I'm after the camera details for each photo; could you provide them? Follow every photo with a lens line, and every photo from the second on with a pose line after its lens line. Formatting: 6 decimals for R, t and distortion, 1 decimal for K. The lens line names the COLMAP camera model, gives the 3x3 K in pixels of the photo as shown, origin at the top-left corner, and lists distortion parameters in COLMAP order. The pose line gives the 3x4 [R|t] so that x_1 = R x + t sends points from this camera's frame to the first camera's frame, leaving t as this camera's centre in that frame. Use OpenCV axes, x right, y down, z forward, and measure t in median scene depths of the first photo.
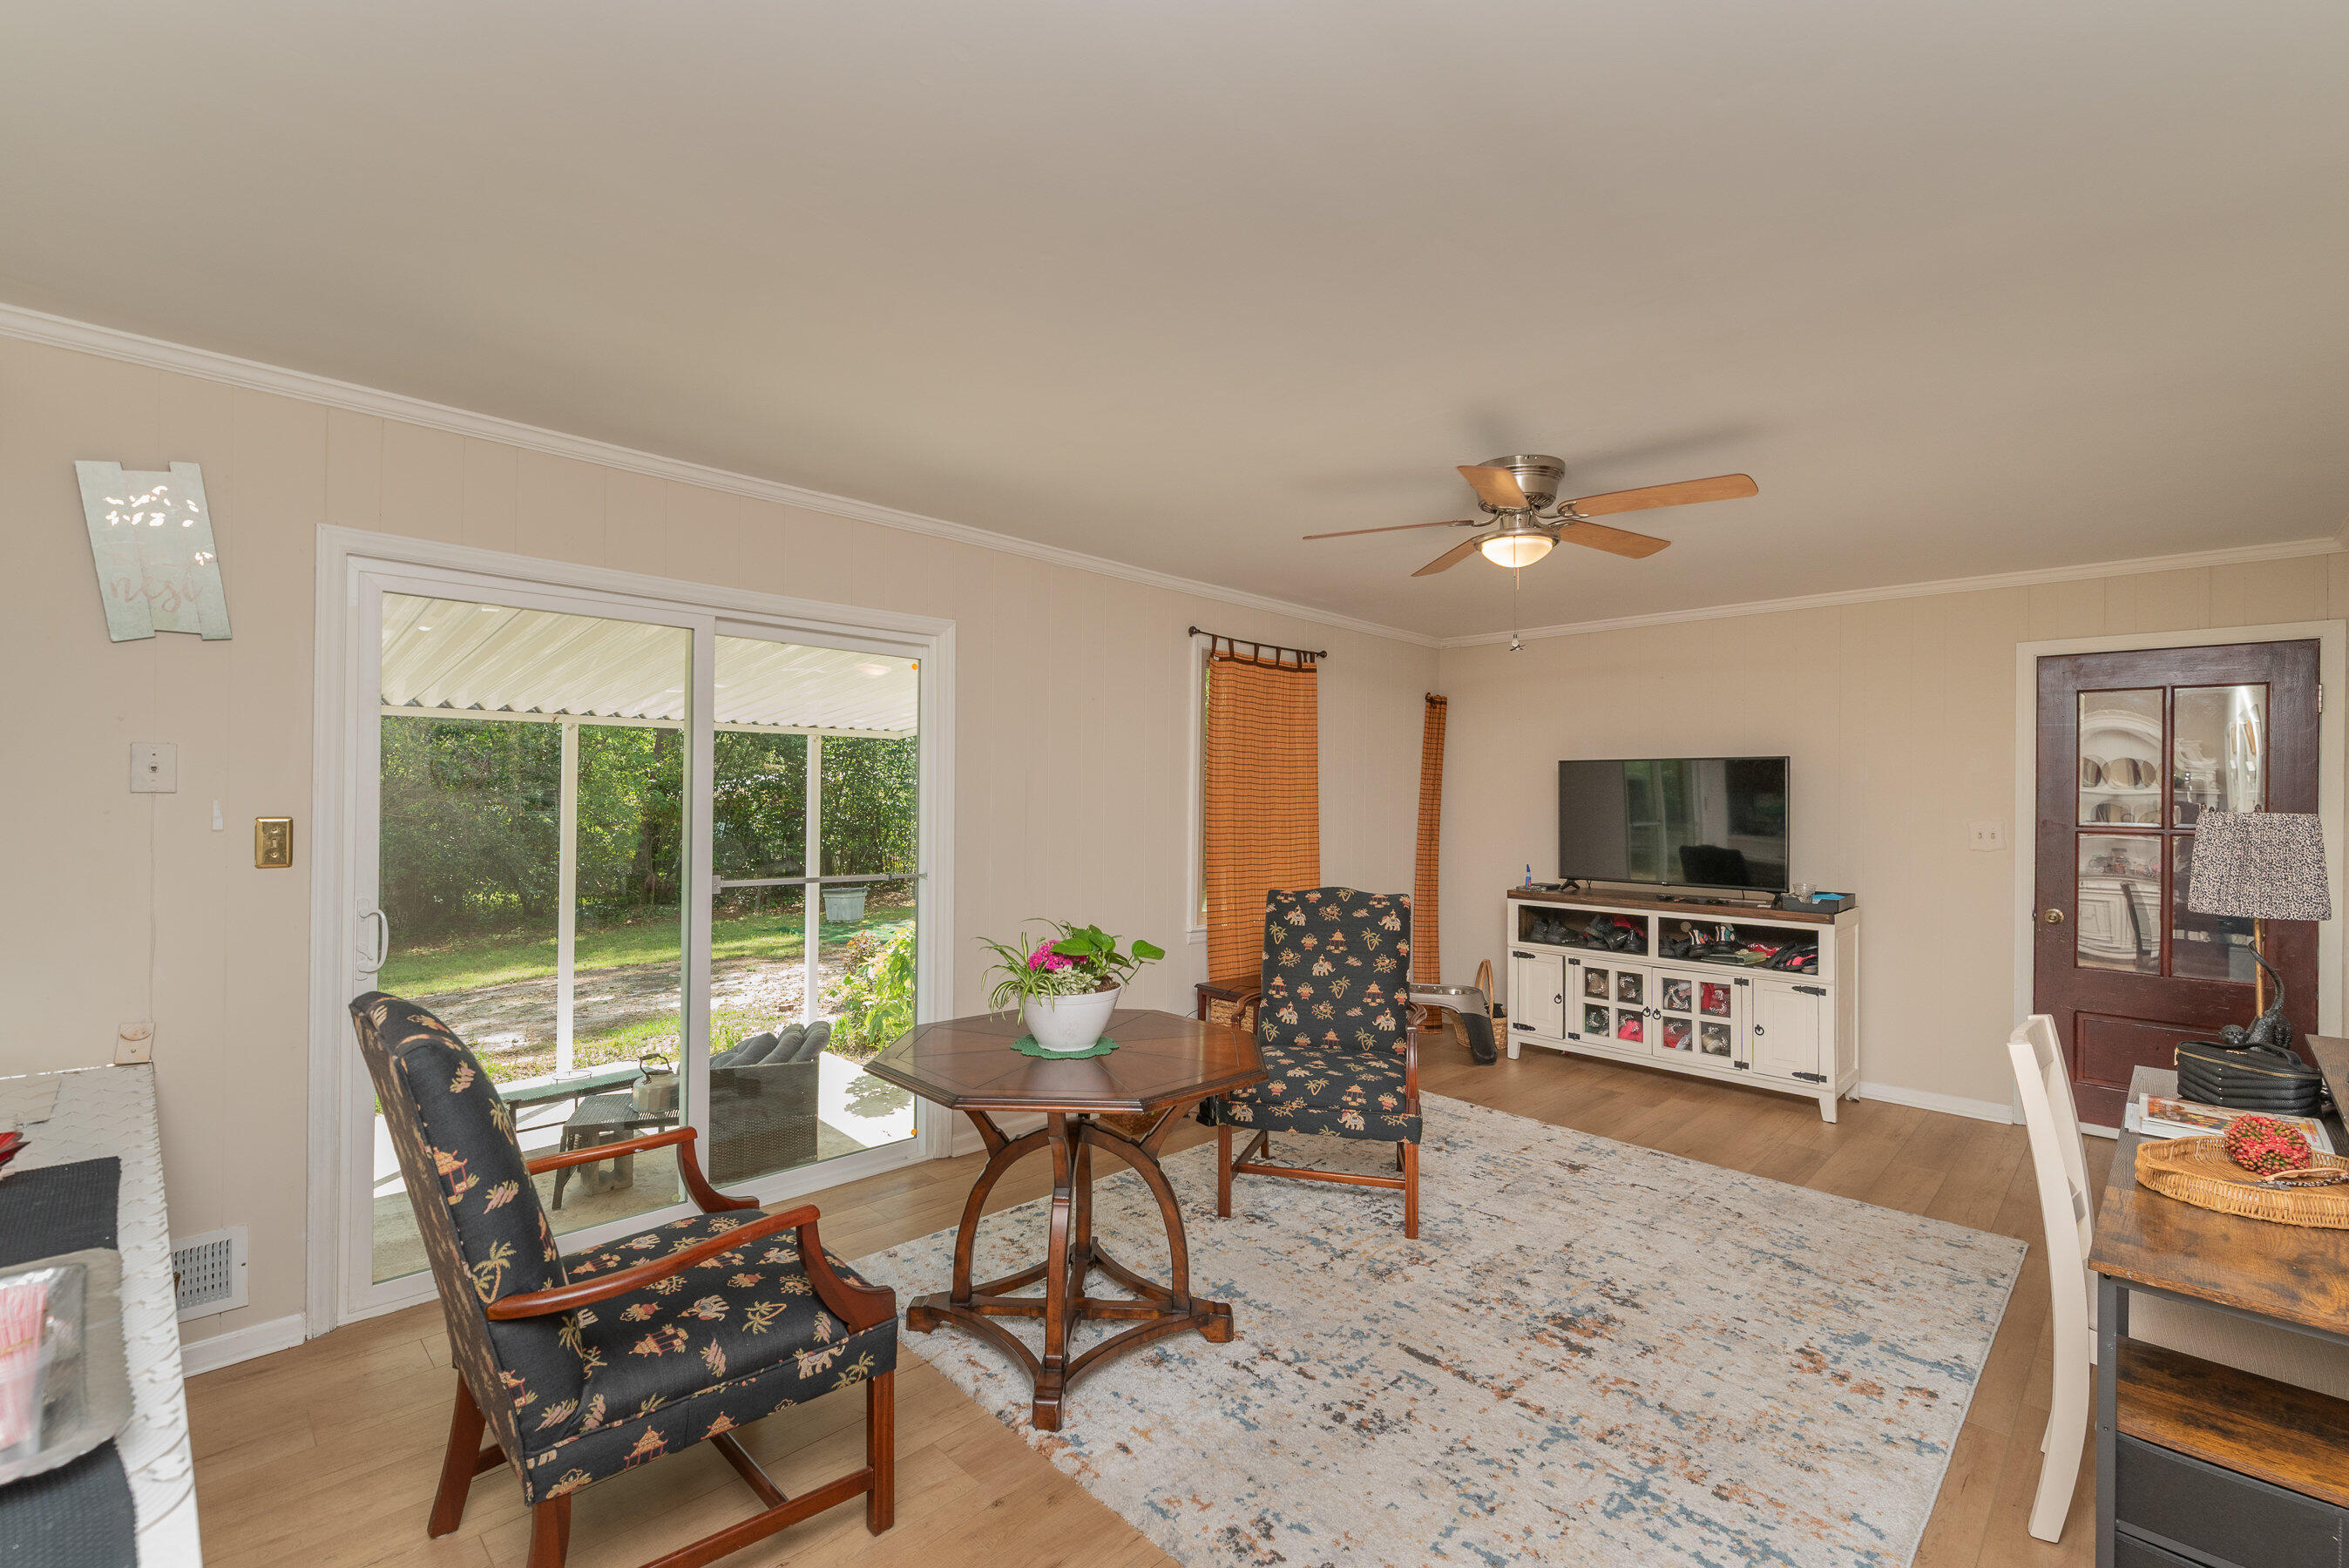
lens RADIAL K [[1025.9, 0, 1178.2], [0, 1025.9, 789.7], [0, 0, 1]] dist [0.002051, 0.000417]
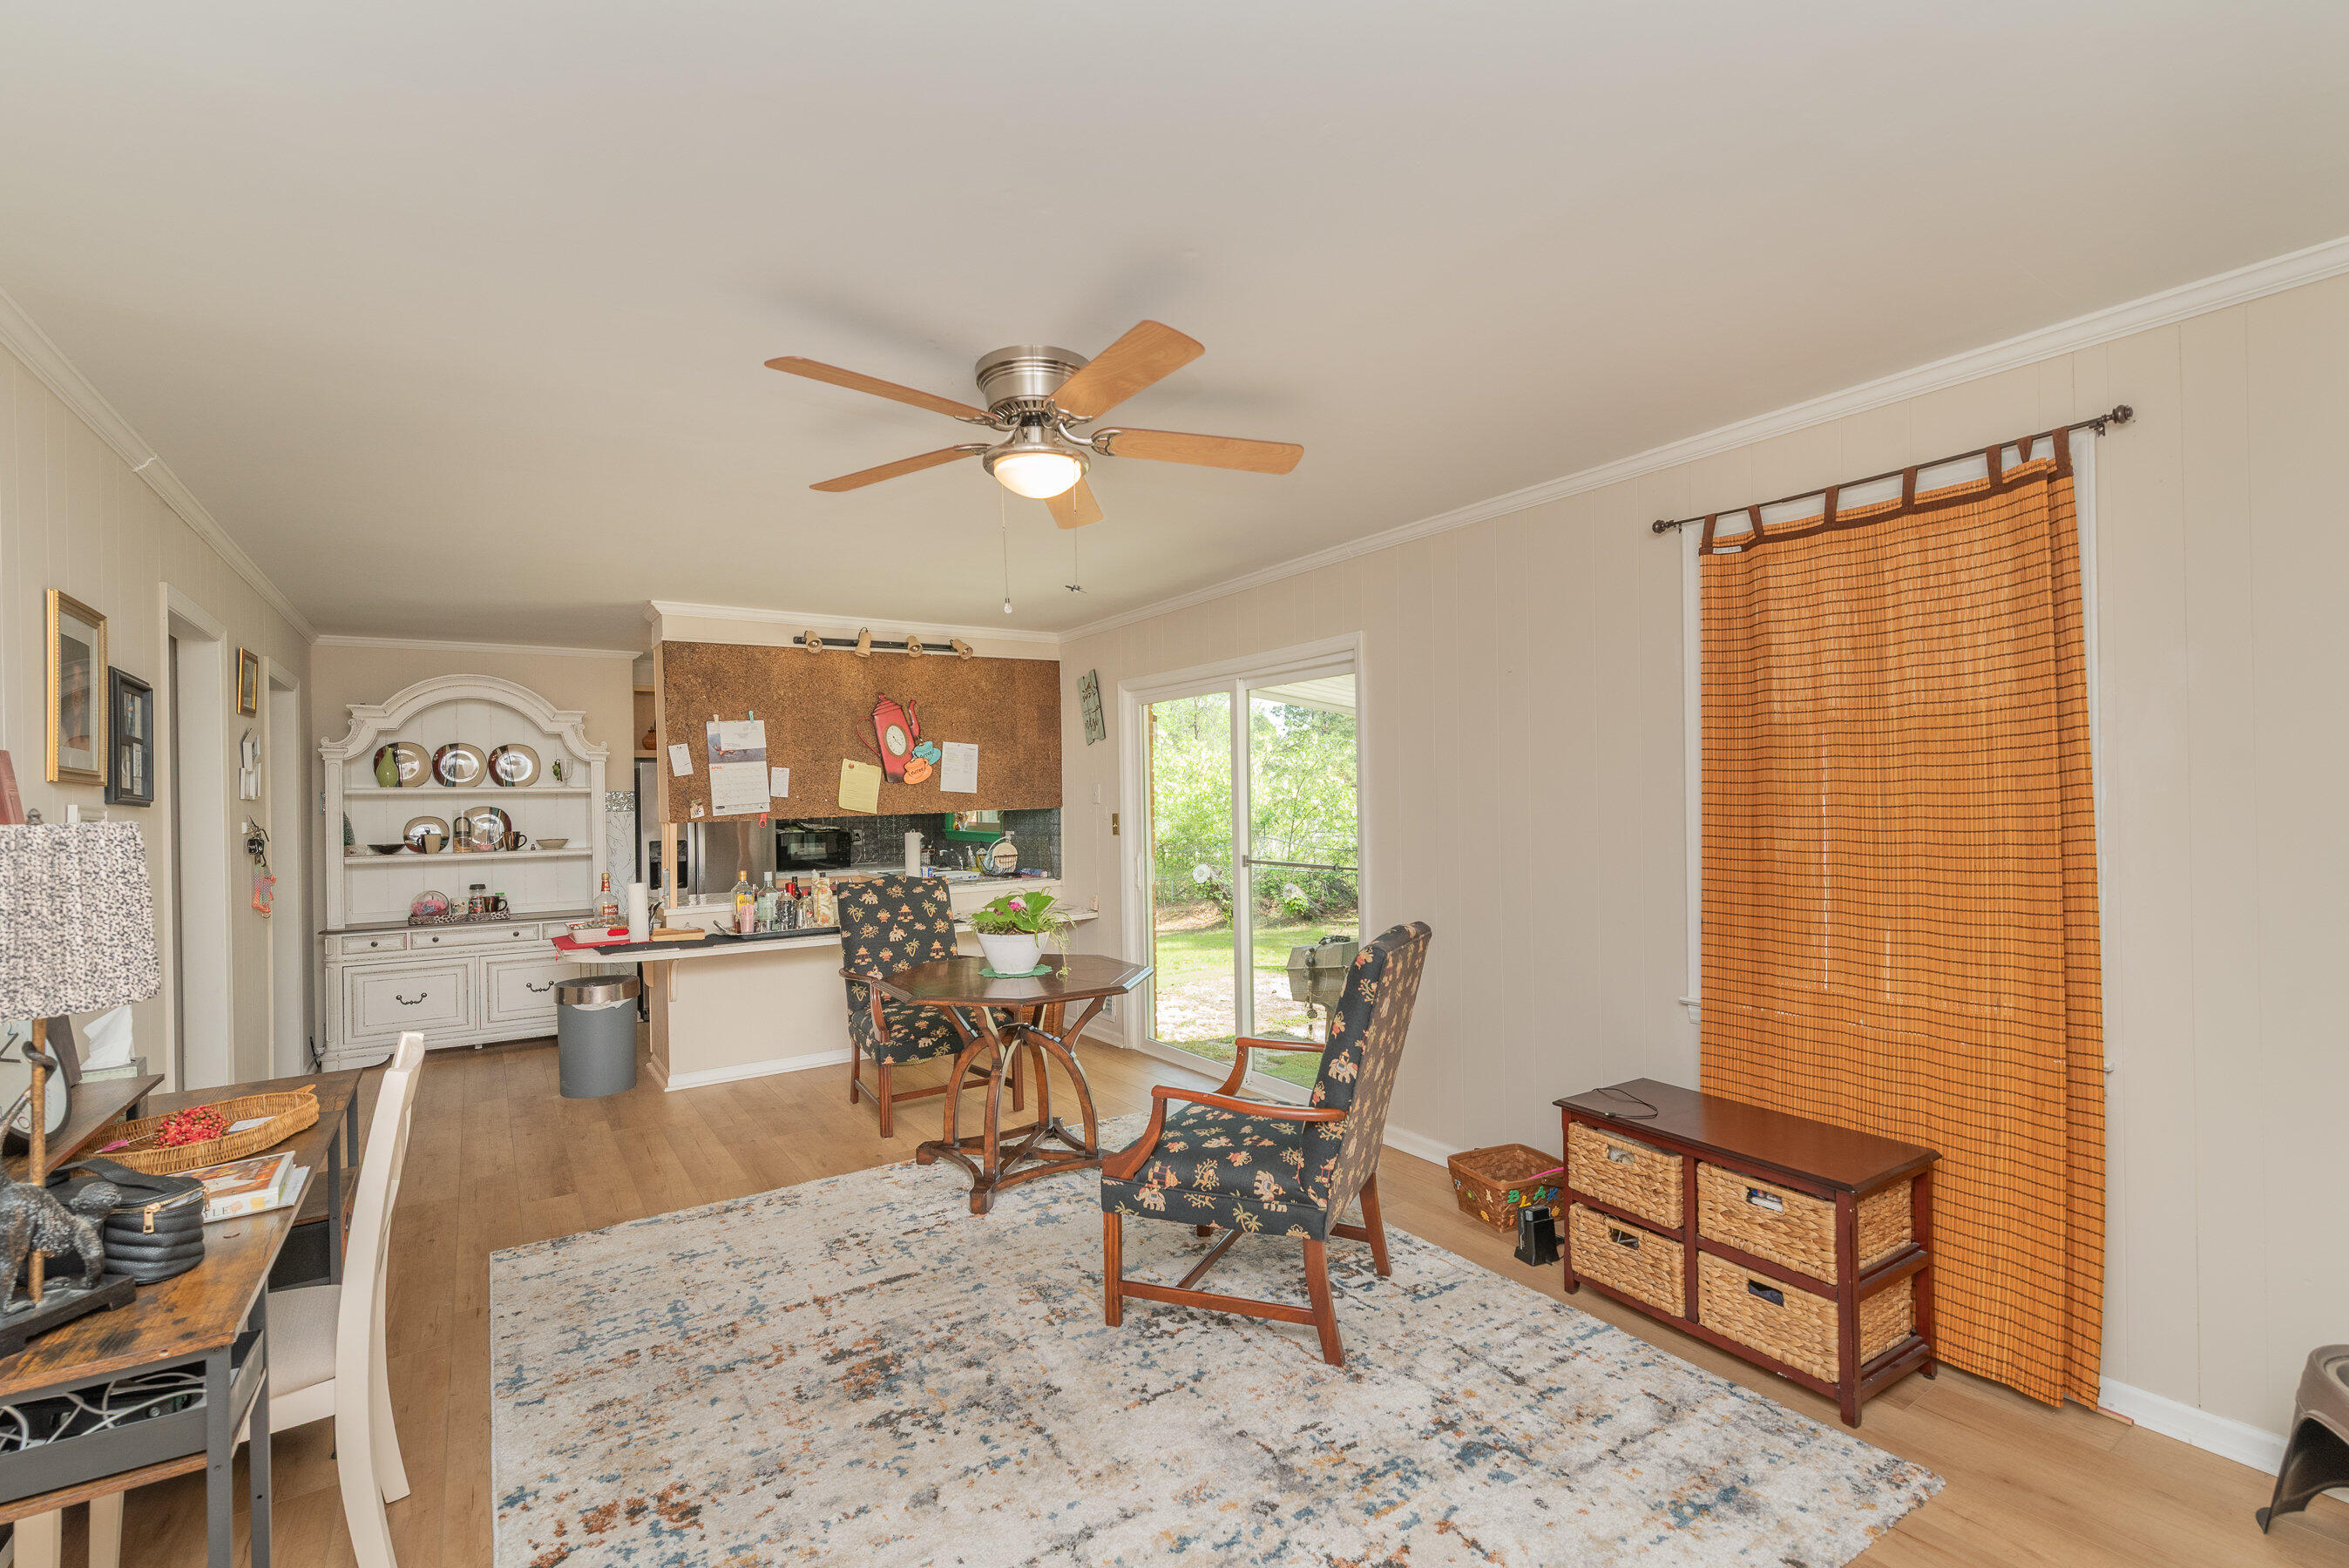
lens RADIAL K [[1025.9, 0, 1142.0], [0, 1025.9, 803.1], [0, 0, 1]] dist [0.002051, 0.000417]
pose [[-0.219867, -0.002530, -0.975527, 1.370143], [0.023999, 0.999680, -0.008002, 0.026289], [0.975235, -0.025171, -0.219736, 1.604669]]
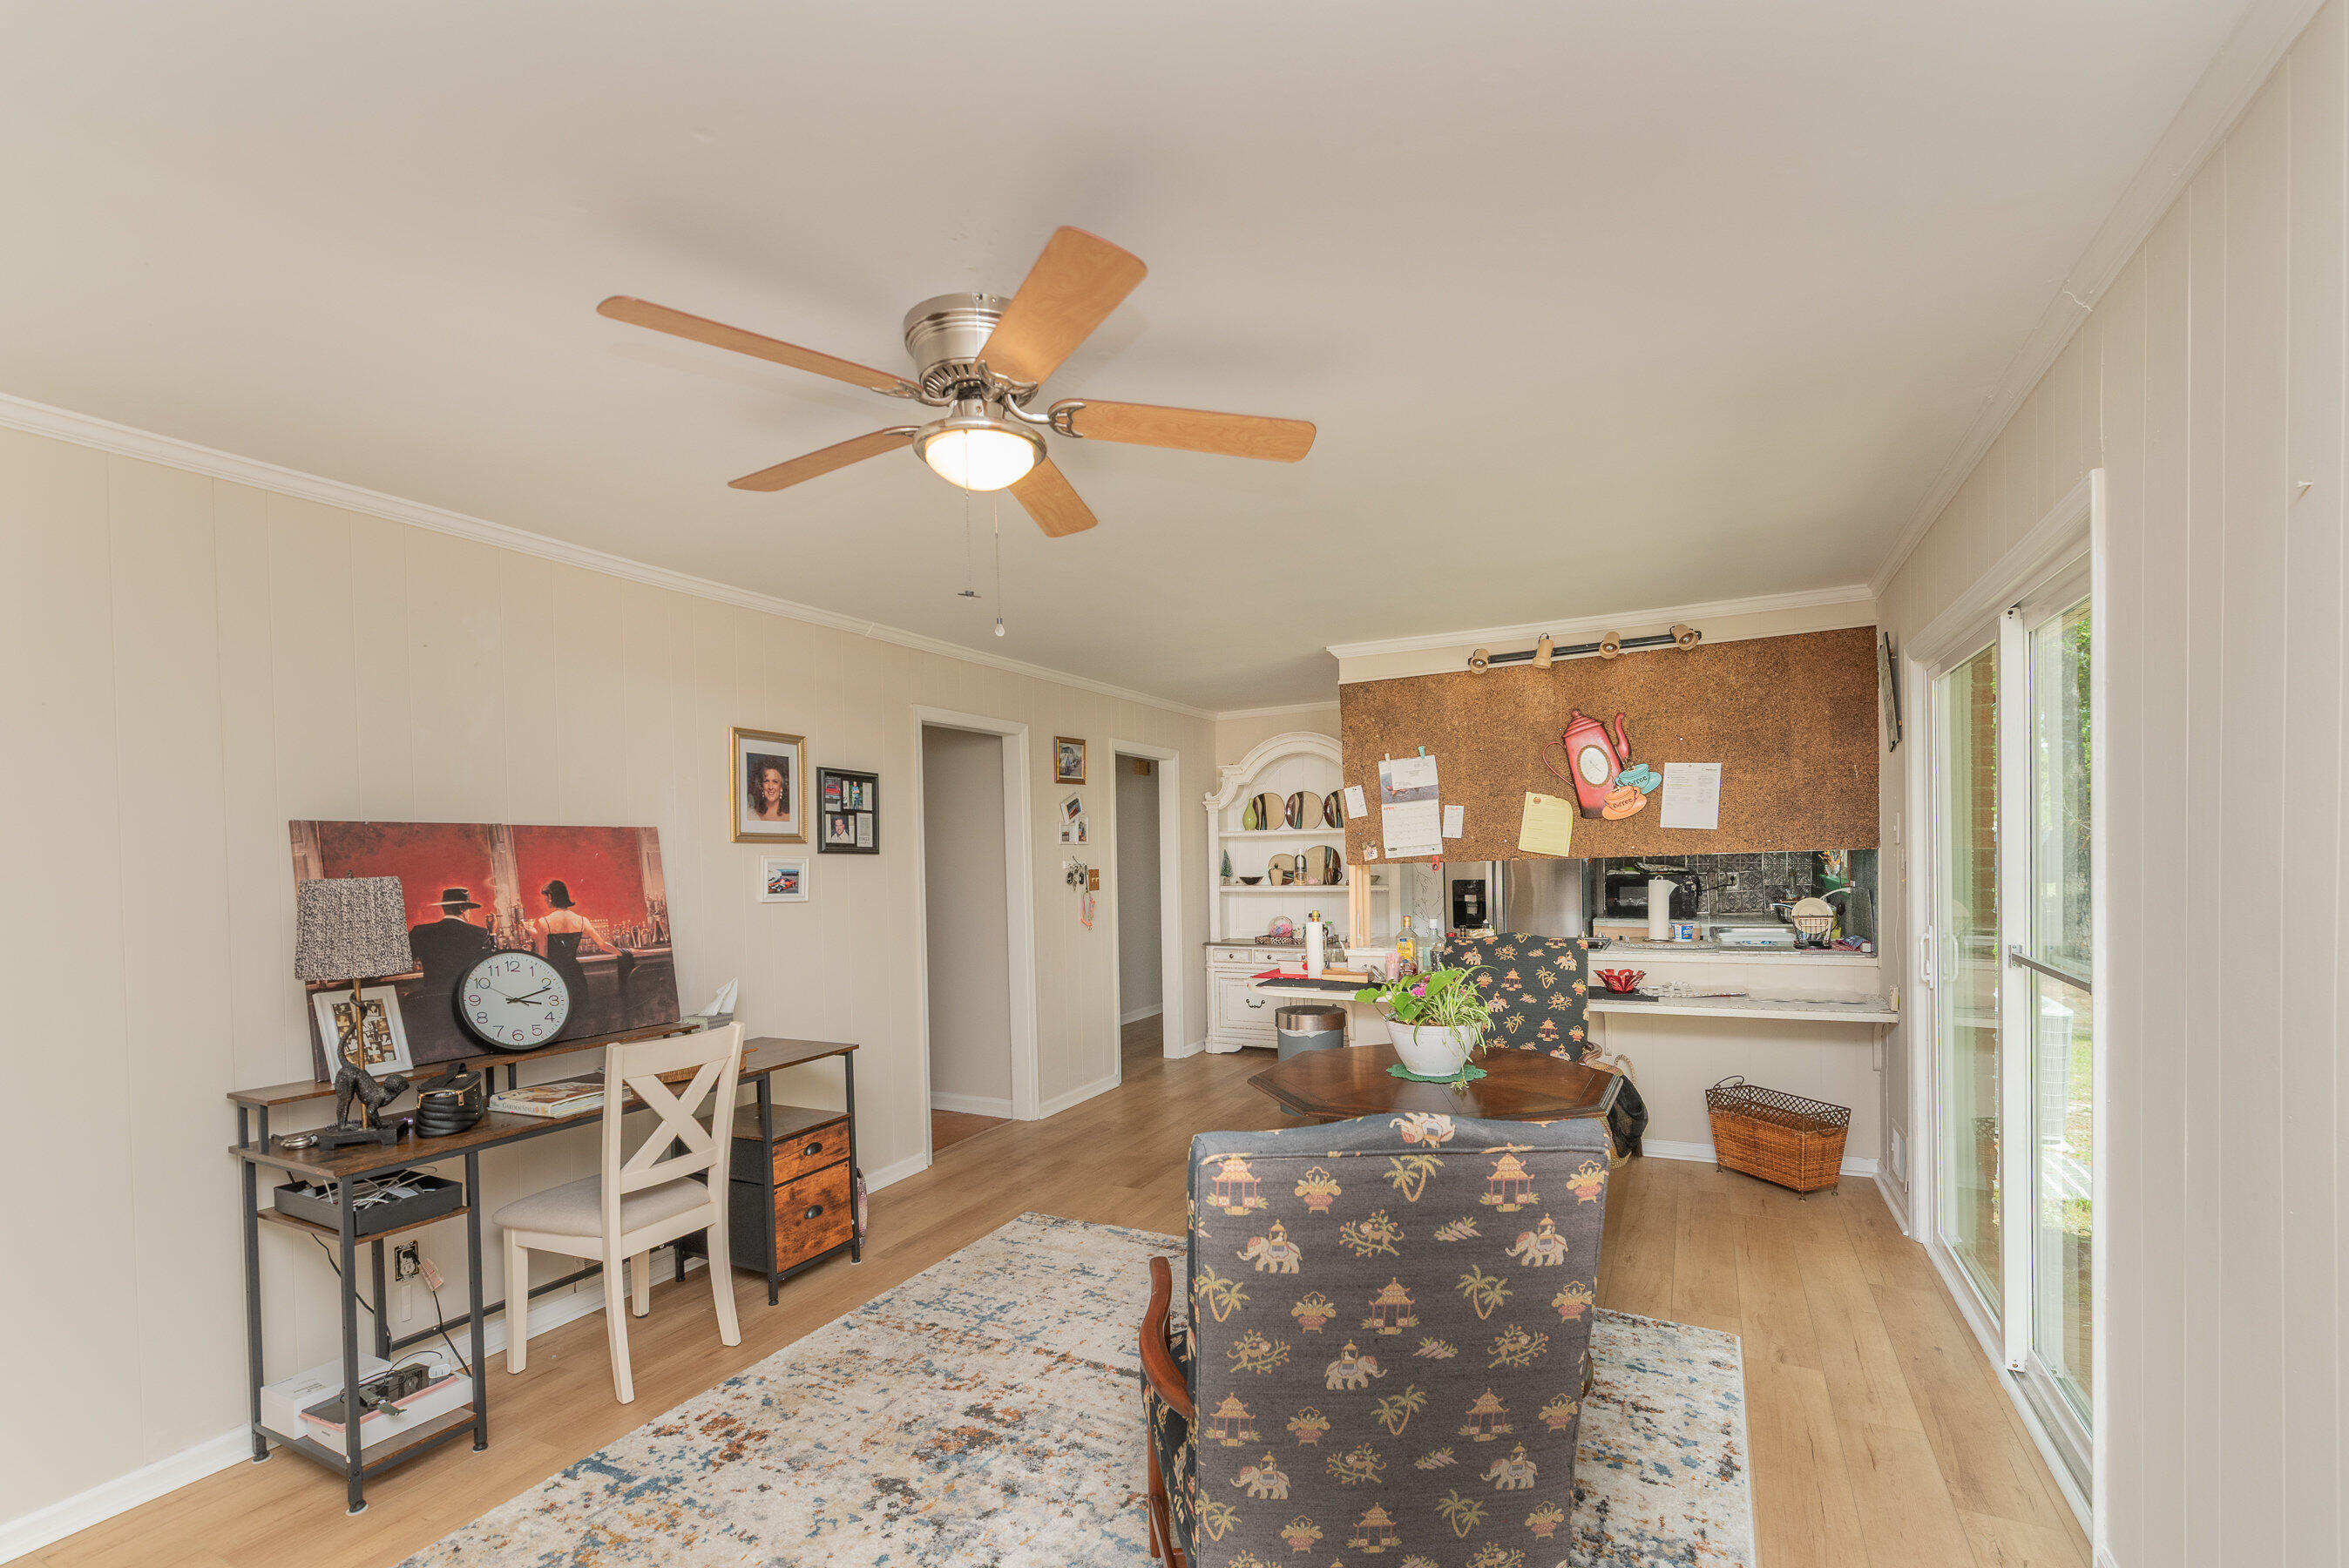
lens RADIAL K [[1025.9, 0, 1169.8], [0, 1025.9, 869.4], [0, 0, 1]] dist [0.002051, 0.000417]
pose [[-0.955400, 0.015807, -0.294892, 0.527623], [0.014695, 0.999874, 0.005986, 0.018741], [0.294949, 0.001386, -0.955512, 2.115907]]
